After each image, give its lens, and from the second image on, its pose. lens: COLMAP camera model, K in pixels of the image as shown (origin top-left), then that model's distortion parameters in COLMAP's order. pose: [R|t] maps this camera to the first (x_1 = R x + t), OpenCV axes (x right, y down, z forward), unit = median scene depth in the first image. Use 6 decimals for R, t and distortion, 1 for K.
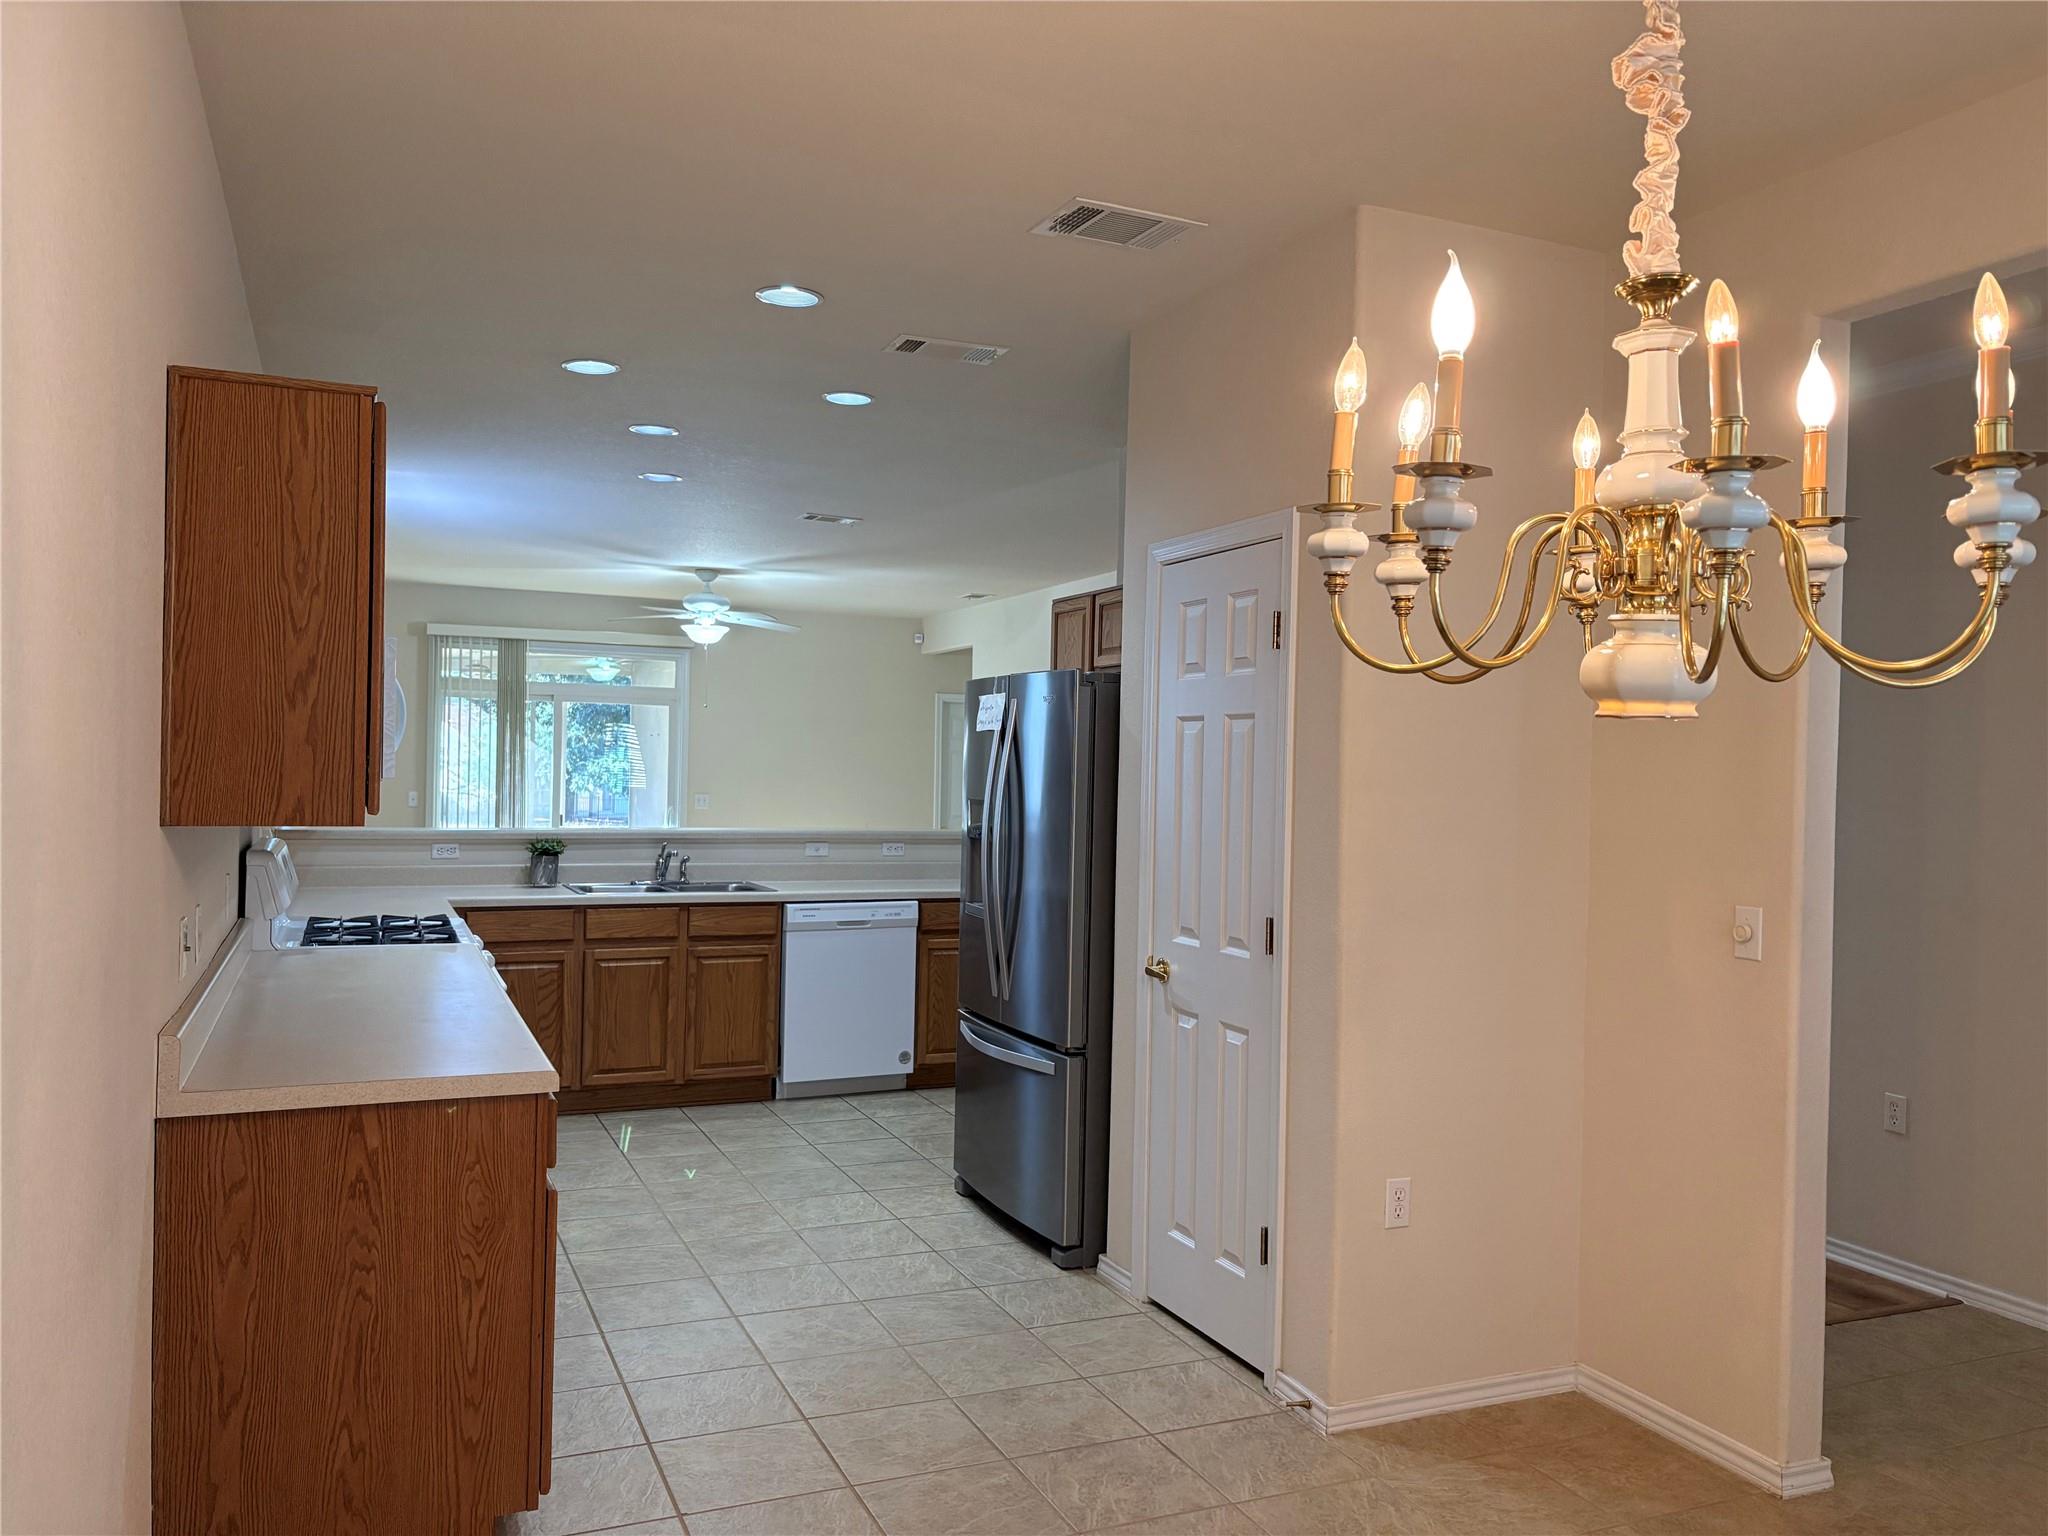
lens RADIAL K [[1652.1, 0, 1016.8], [0, 1652.1, 770.5], [0, 0, 1]] dist [0.042407, -0.046629]
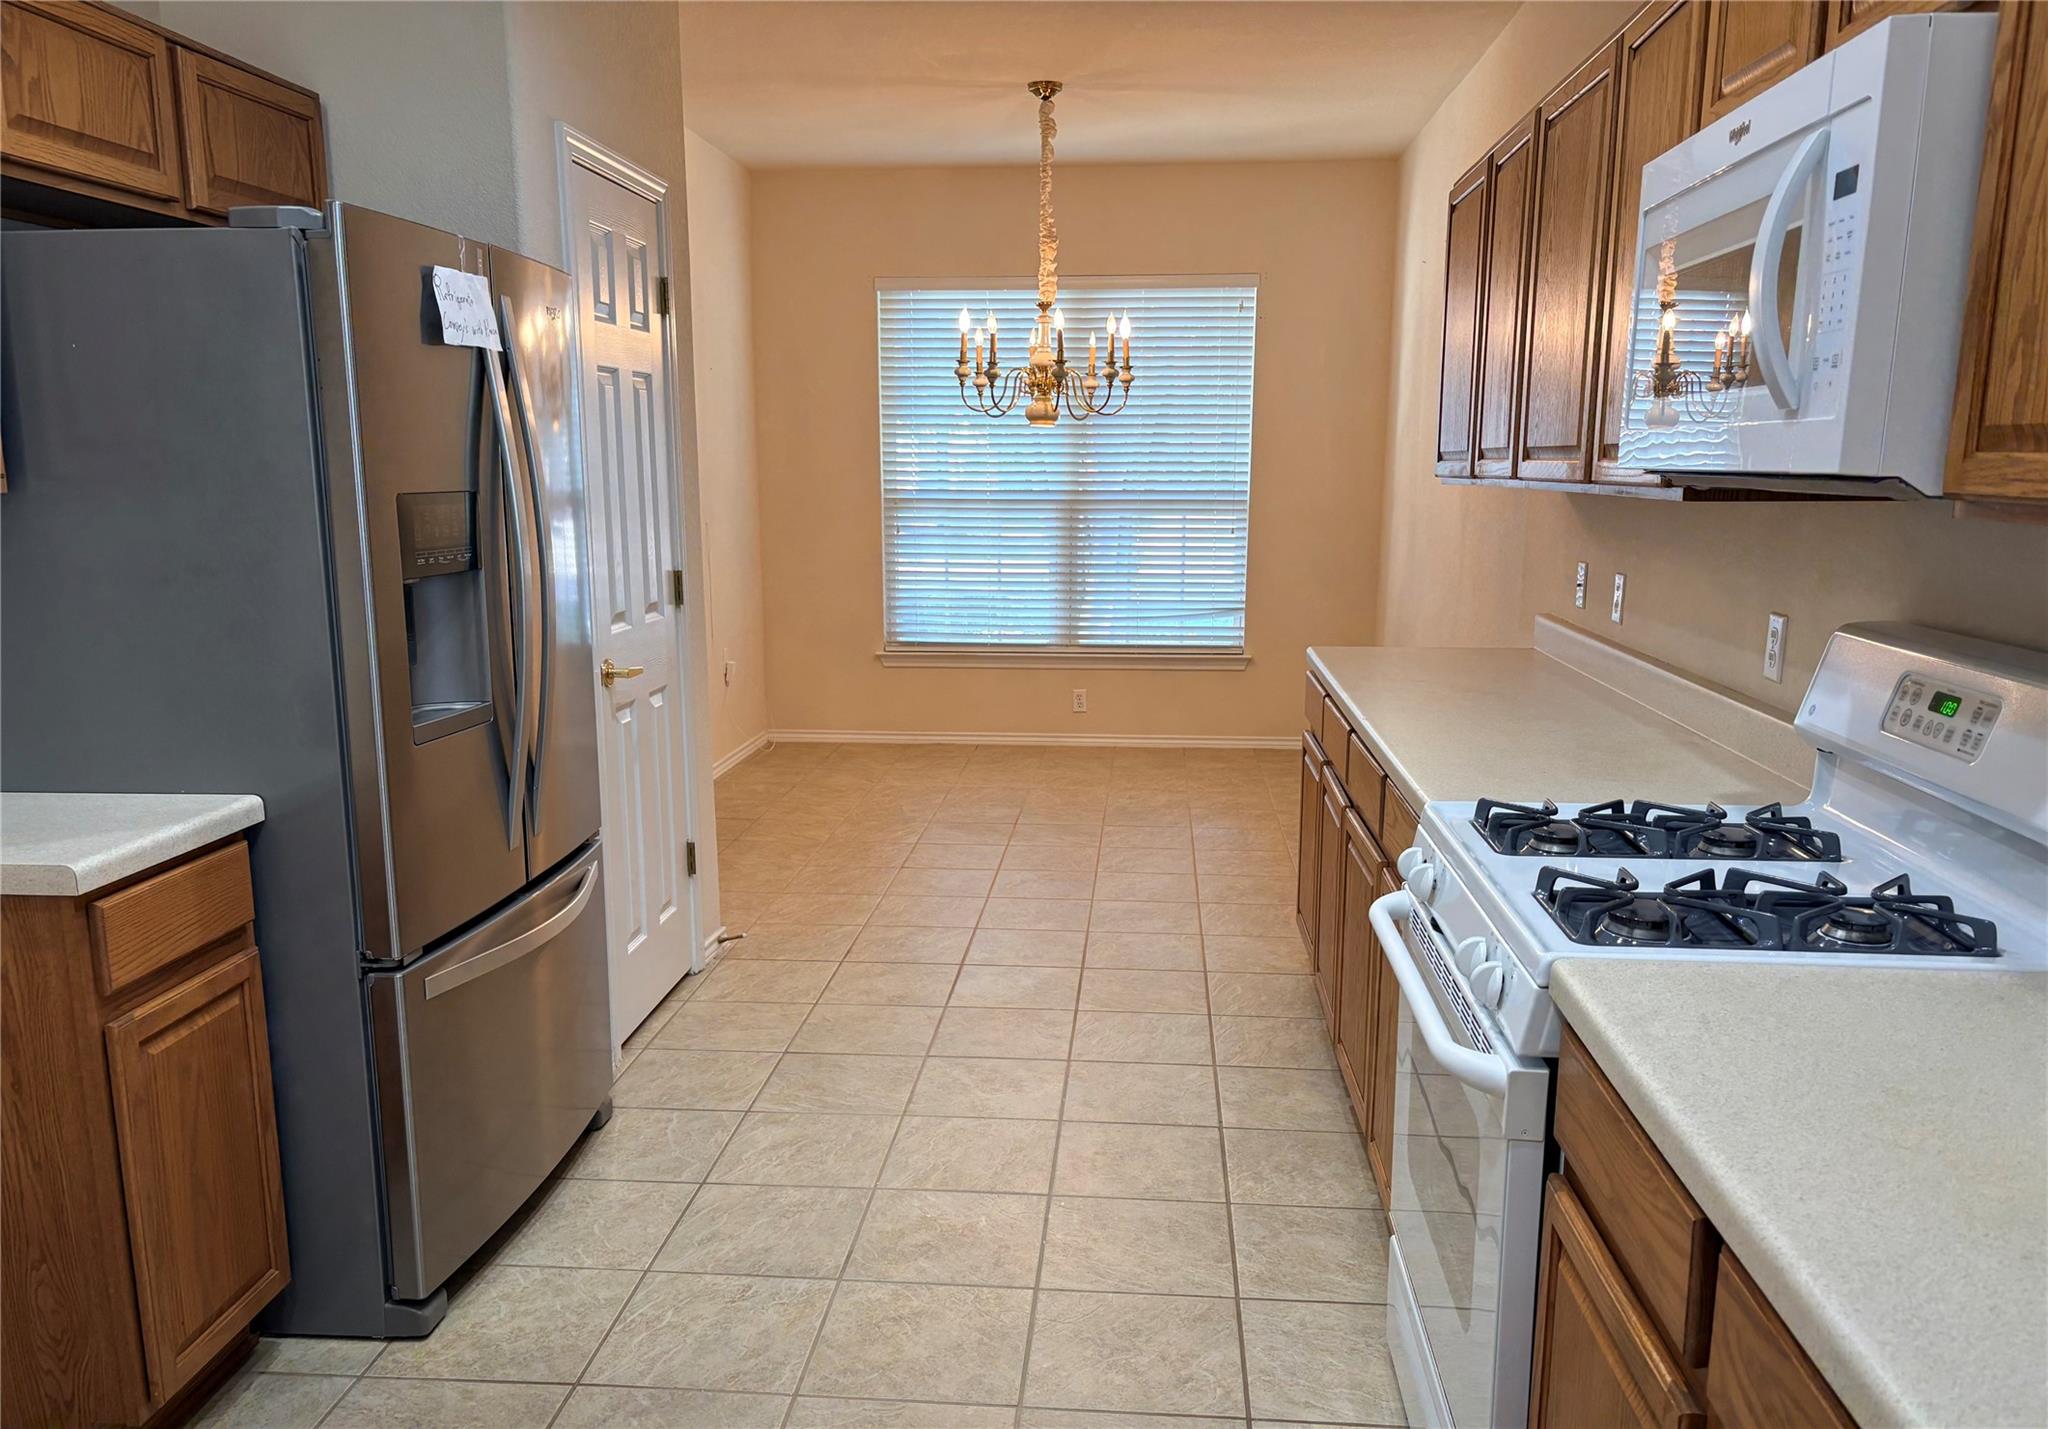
lens RADIAL K [[1467.6, 0, 1020.5], [0, 1467.6, 717.4], [0, 0, 1]] dist [0.005668, 0.001676]
pose [[-0.886194, -0.098305, 0.452764, -0.471607], [-0.018725, 0.984032, 0.177004, 0.002513], [-0.462935, 0.148382, -0.873884, 1.648998]]
